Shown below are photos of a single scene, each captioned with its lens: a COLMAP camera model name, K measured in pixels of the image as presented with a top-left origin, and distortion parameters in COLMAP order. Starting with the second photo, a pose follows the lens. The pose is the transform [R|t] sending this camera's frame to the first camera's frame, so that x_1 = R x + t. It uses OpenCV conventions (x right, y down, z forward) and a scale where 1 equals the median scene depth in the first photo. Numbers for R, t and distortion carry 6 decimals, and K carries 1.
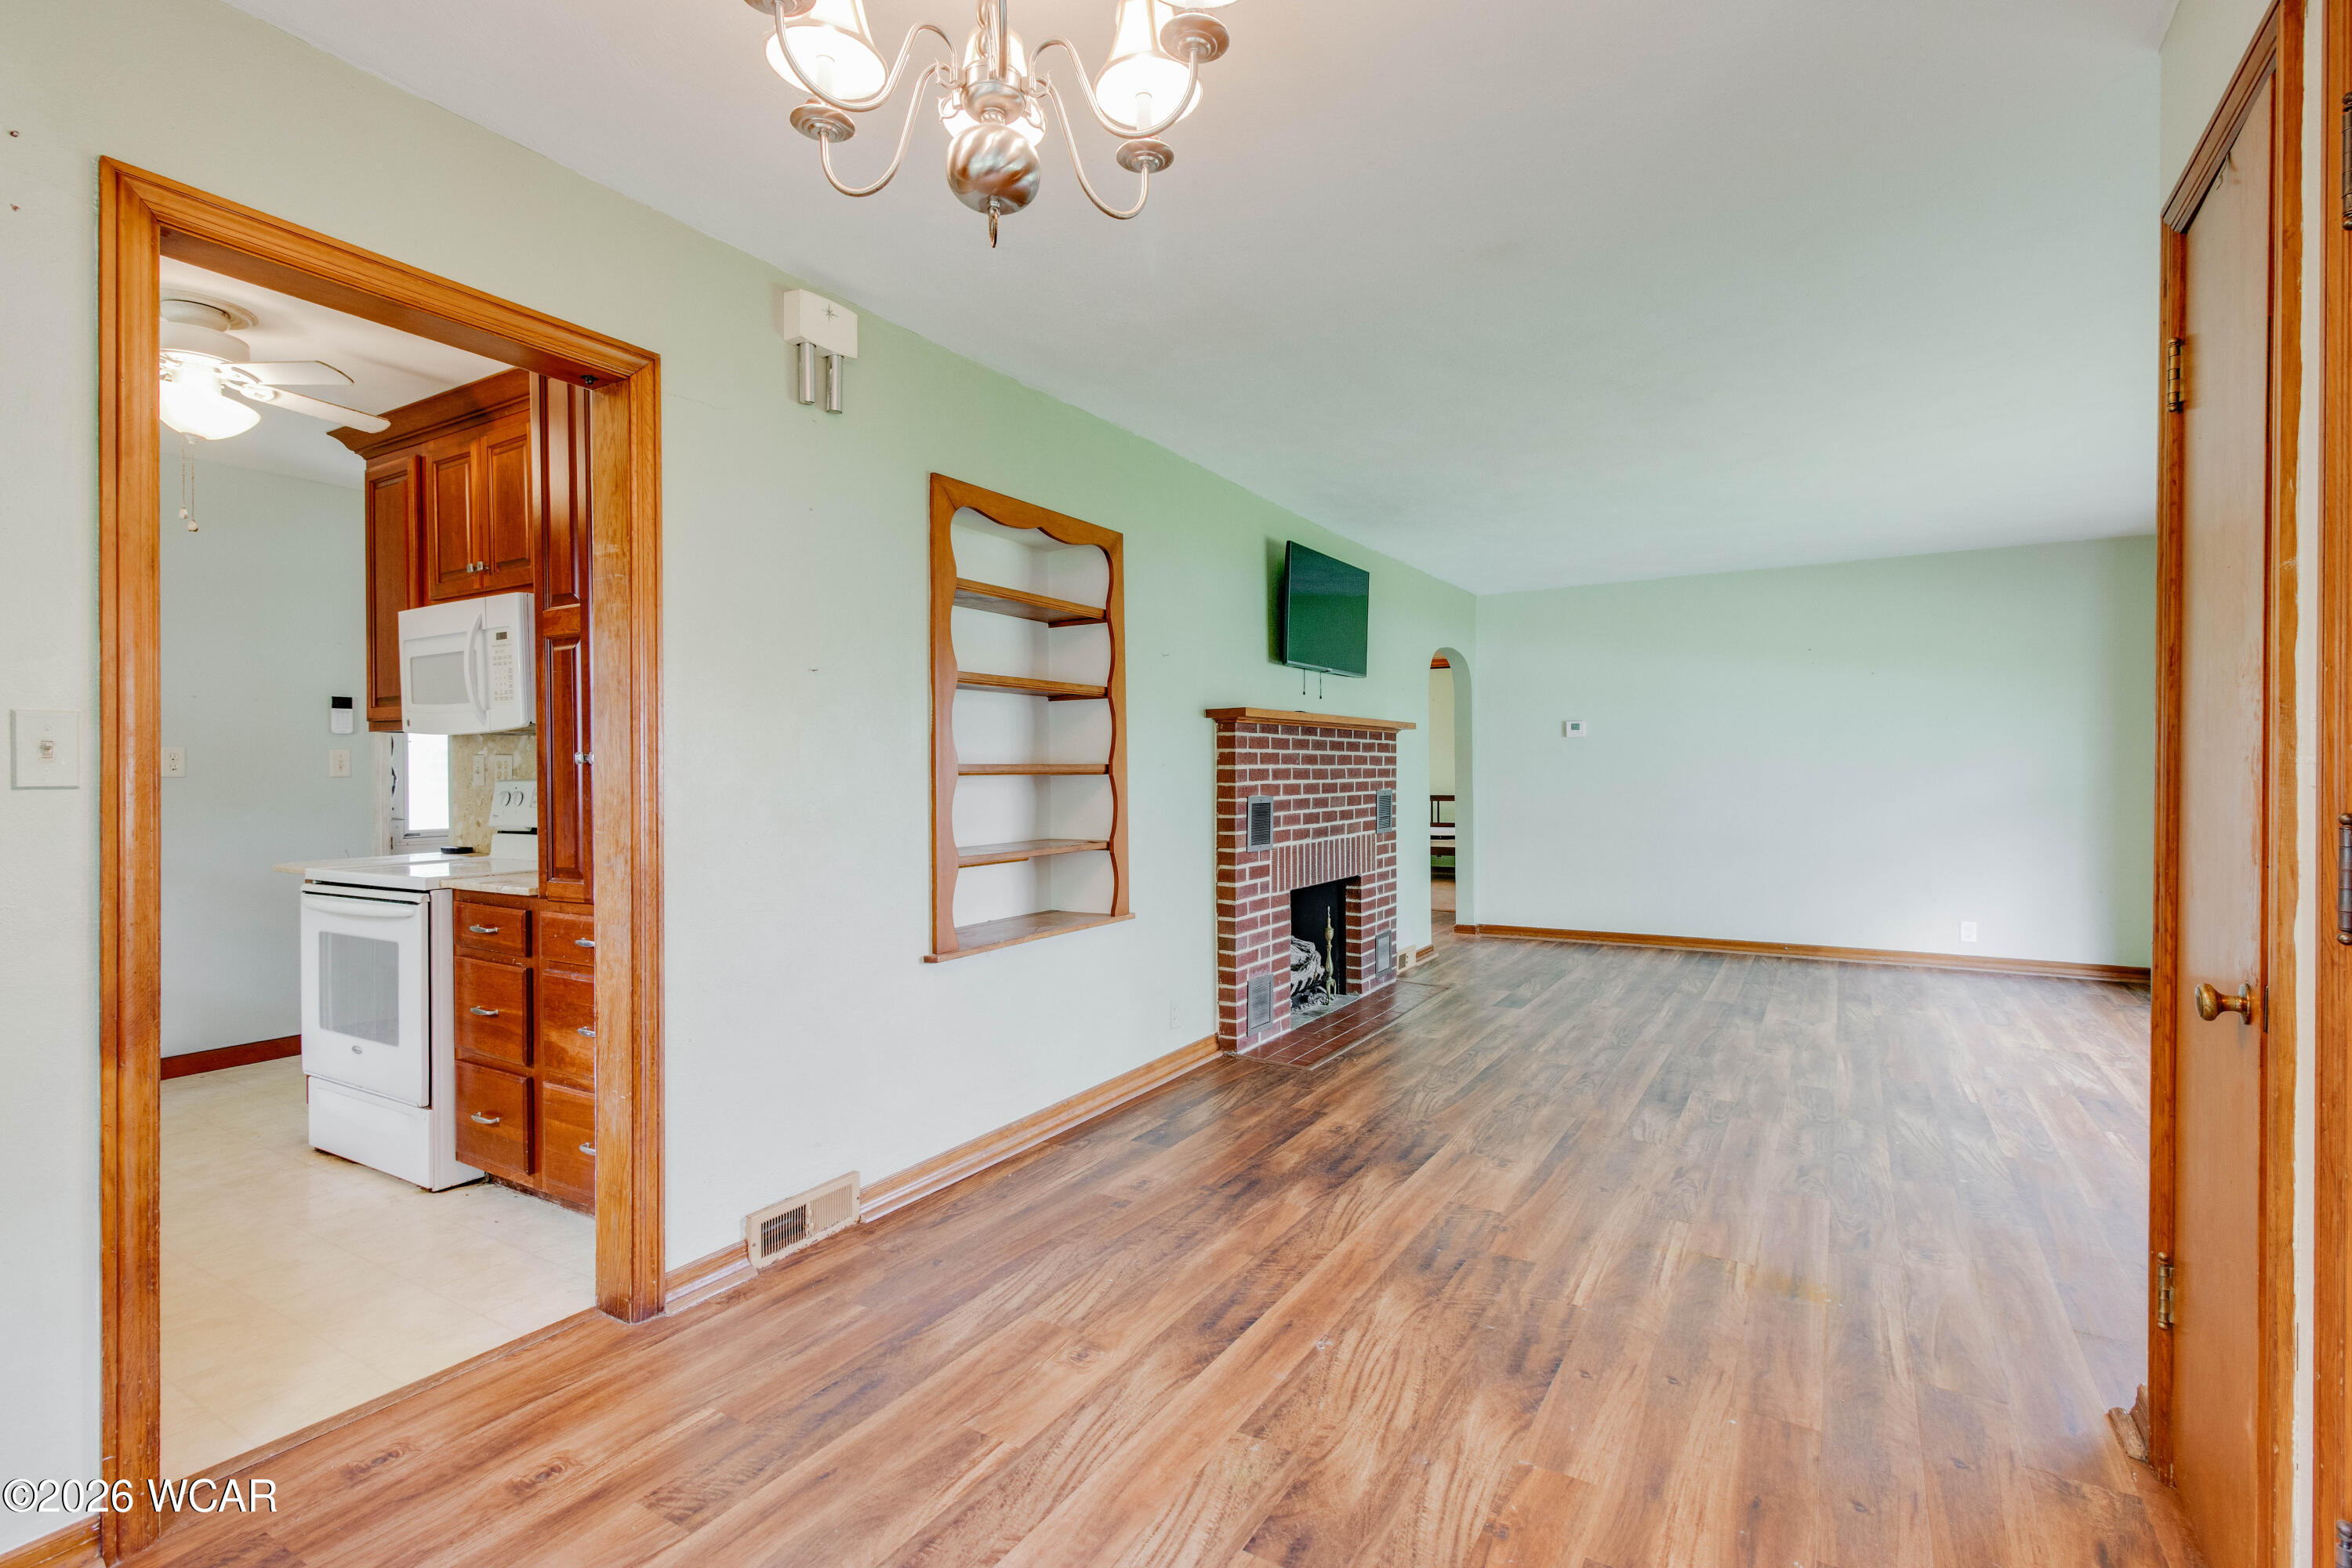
lens RADIAL K [[1099.7, 0, 1174.5], [0, 1099.7, 768.6], [0, 0, 1]] dist [0.003514, 0.000386]
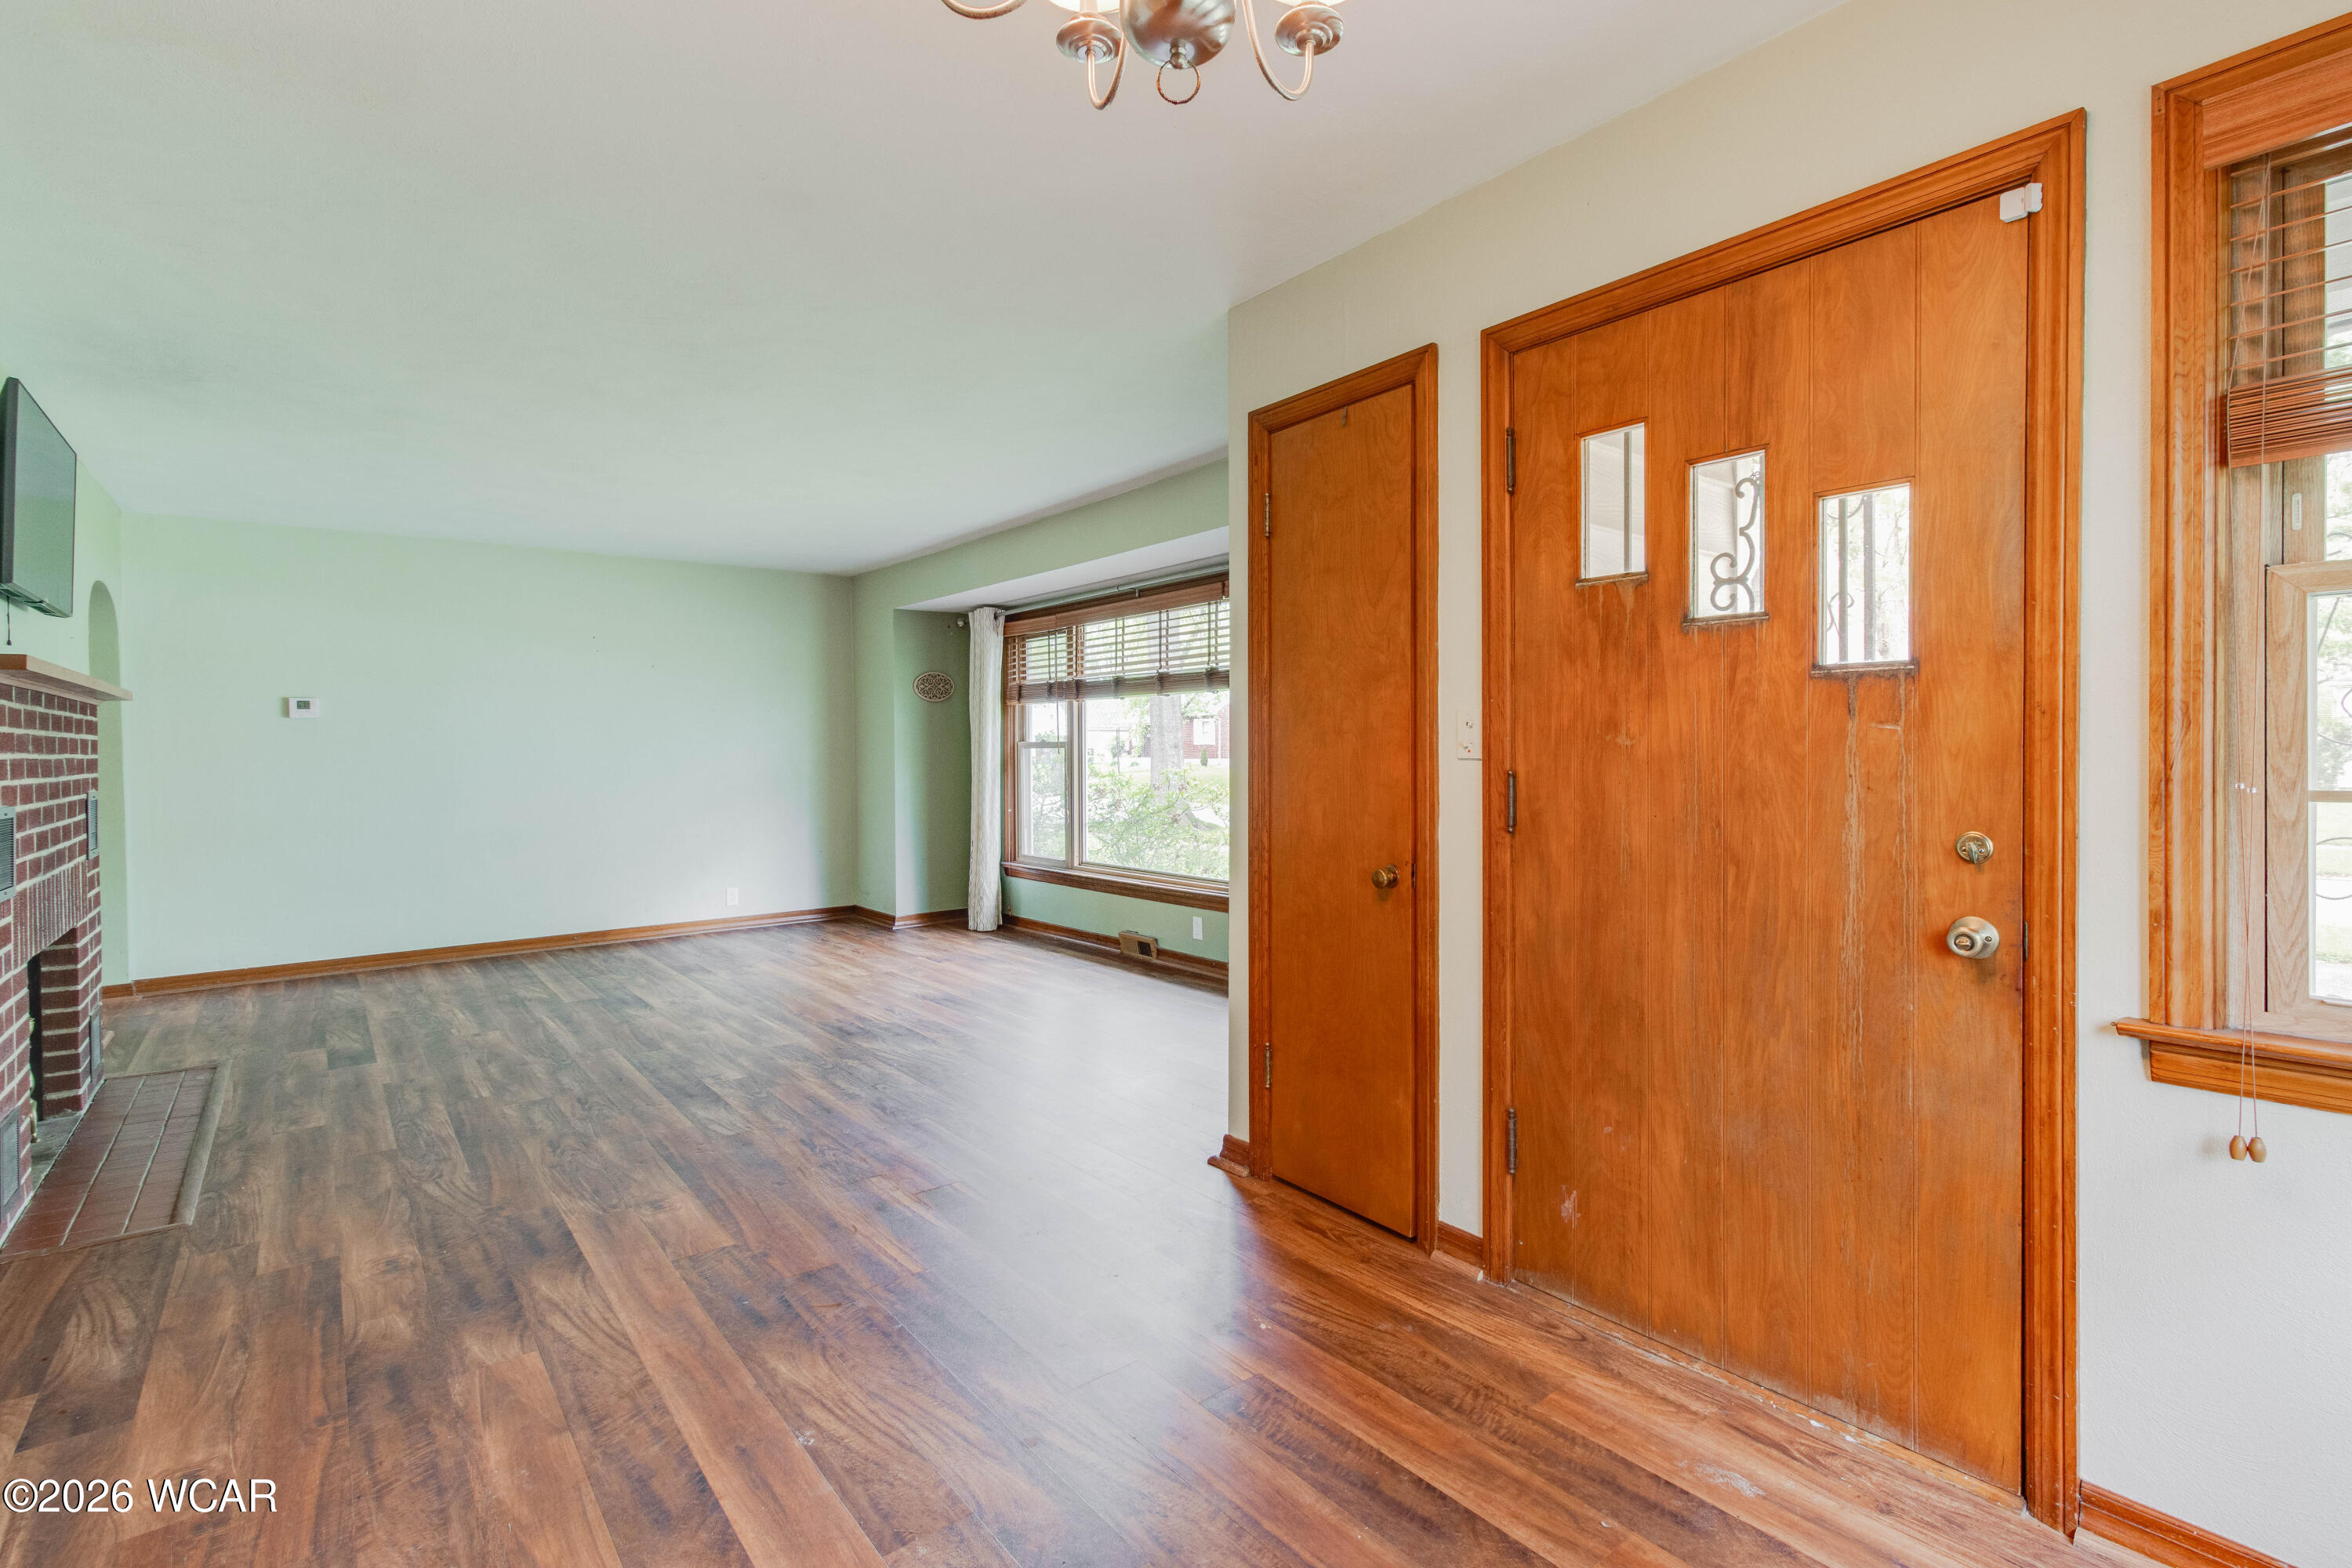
lens RADIAL K [[1092.4, 0, 1211.3], [0, 1092.4, 766.8], [0, 0, 1]] dist [0.001372, 0.000319]
pose [[0.330016, -0.014640, 0.943862, -0.333604], [0.006906, 0.999890, 0.013095, 0.001269], [-0.943950, 0.002197, 0.330081, 0.265536]]
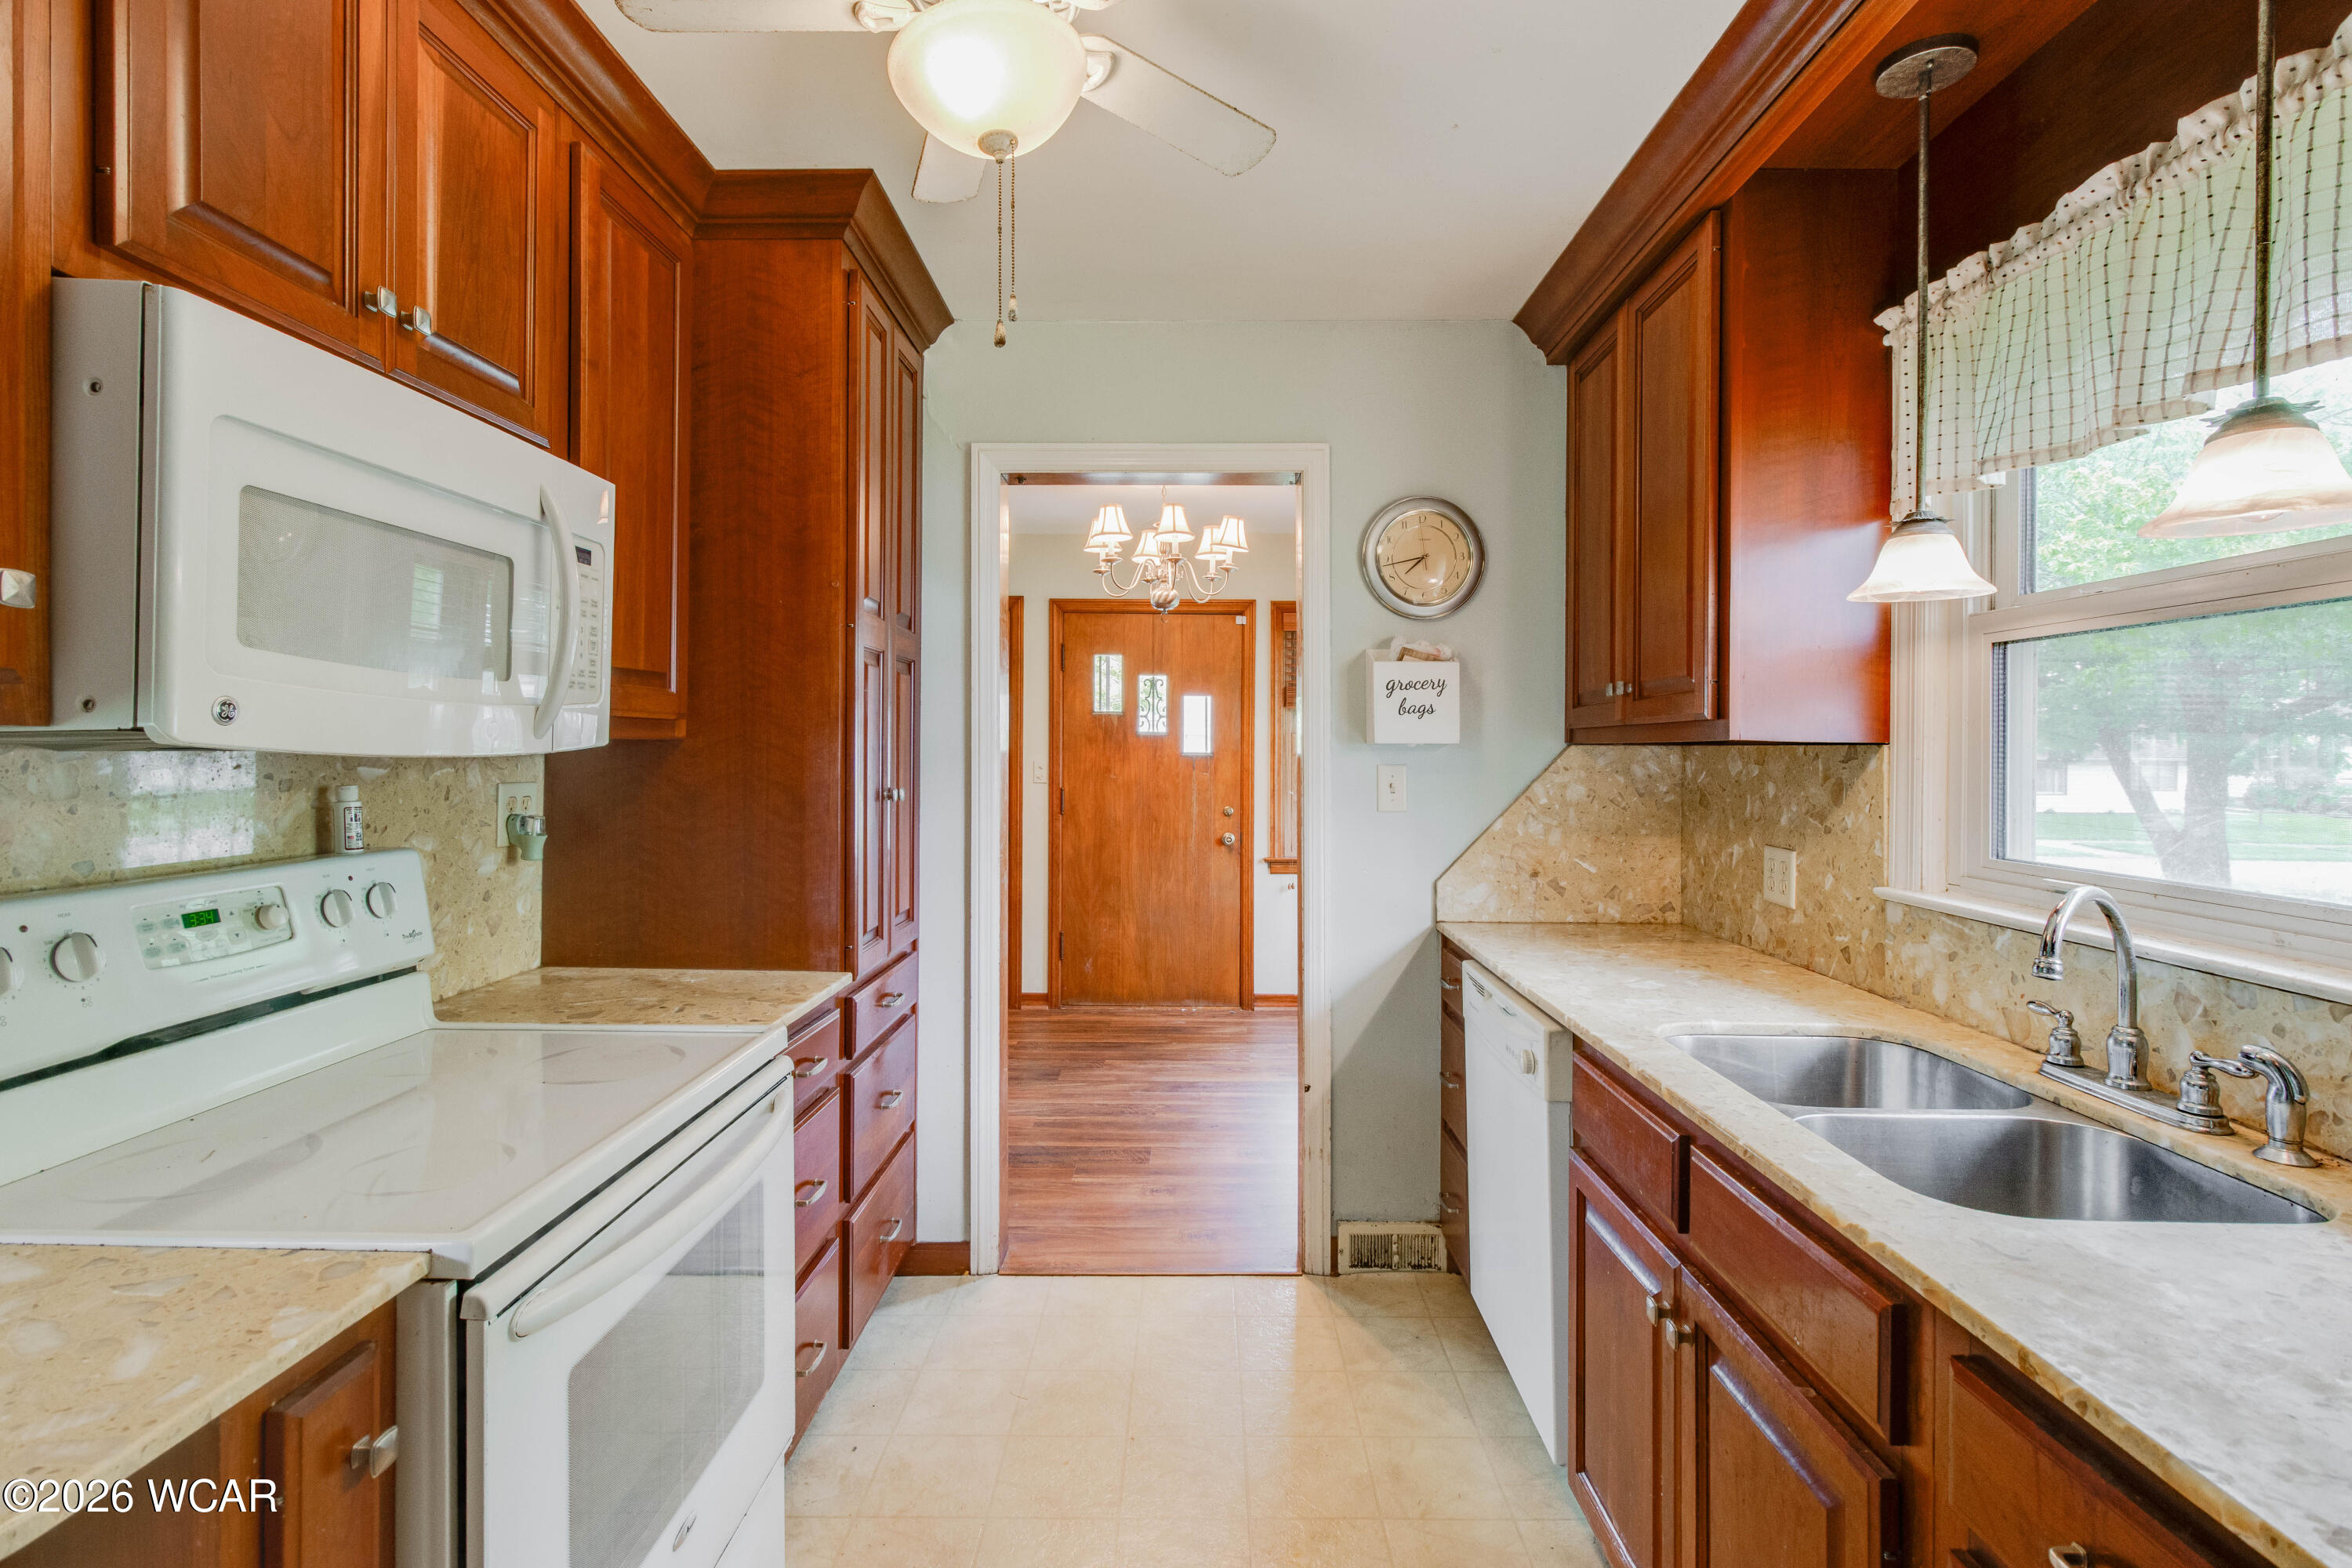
lens RADIAL K [[1102.8, 0, 1177.7], [0, 1102.8, 759.1], [0, 0, 1]] dist [0.002560, 0.000101]
pose [[-0.500590, -0.005219, 0.865669, -1.080892], [-0.006475, 0.999976, 0.002284, -0.031932], [-0.865660, -0.004462, -0.500612, 0.944073]]
